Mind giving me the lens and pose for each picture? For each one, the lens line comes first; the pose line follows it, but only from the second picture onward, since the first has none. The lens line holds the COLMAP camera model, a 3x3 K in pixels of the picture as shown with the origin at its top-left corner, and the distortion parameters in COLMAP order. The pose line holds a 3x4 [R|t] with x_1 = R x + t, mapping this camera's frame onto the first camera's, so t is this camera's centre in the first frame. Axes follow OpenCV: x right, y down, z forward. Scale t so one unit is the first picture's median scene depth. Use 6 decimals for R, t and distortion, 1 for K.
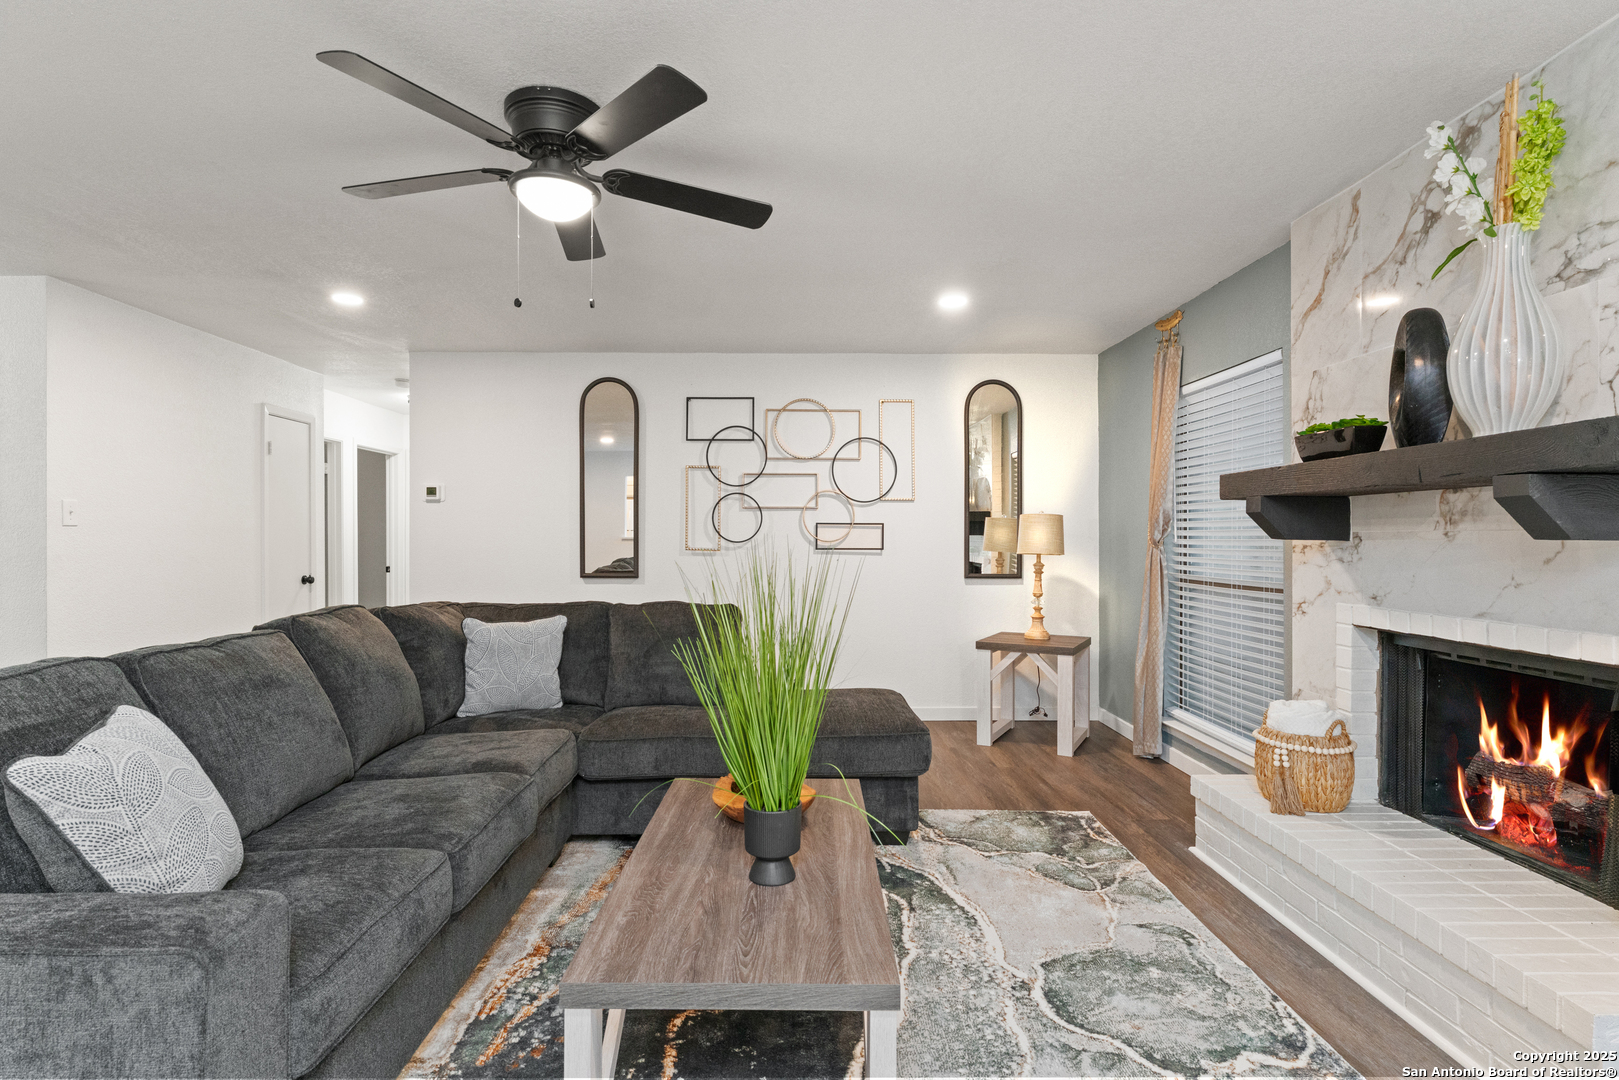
lens RADIAL K [[794.7, 0, 809.1], [0, 794.7, 543.5], [0, 0, 1]] dist [-0.002851, -0.002486]
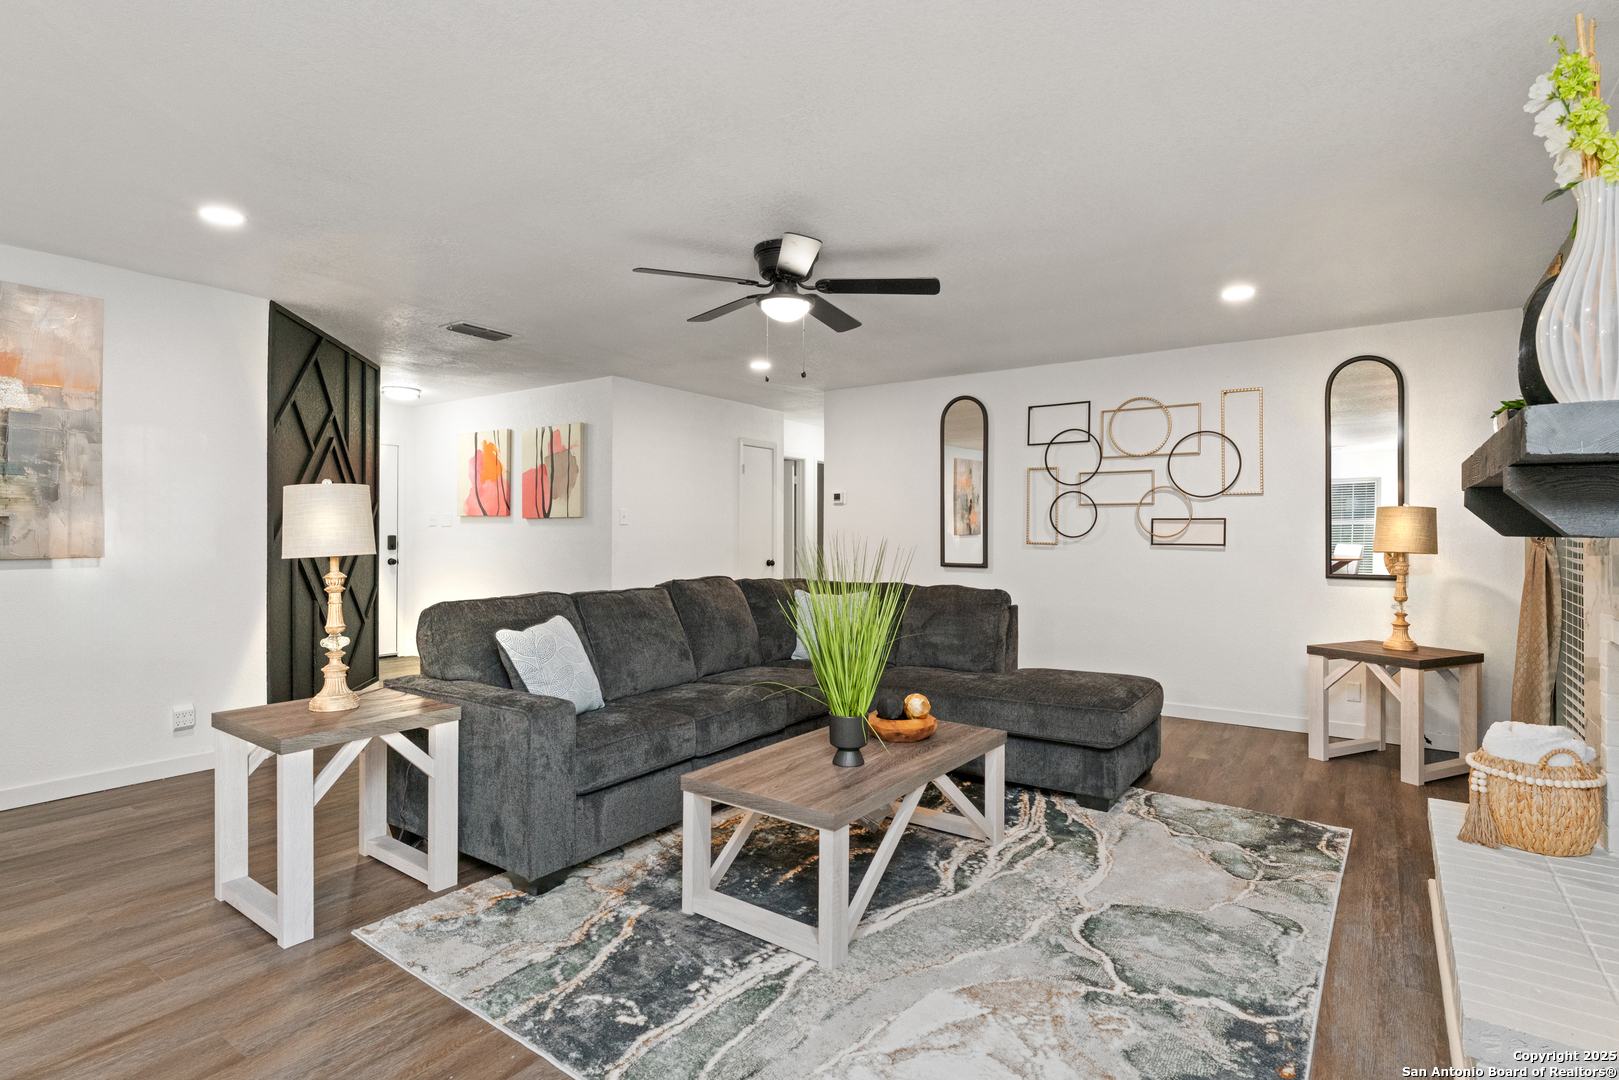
lens RADIAL K [[794.7, 0, 808.0], [0, 794.7, 531.8], [0, 0, 1]] dist [-0.002851, -0.002486]
pose [[0.810039, 0.000729, -0.586375, 0.407763], [-0.005624, 0.999963, -0.006526, 0.000322], [0.586348, 0.008584, 0.810013, -0.130733]]
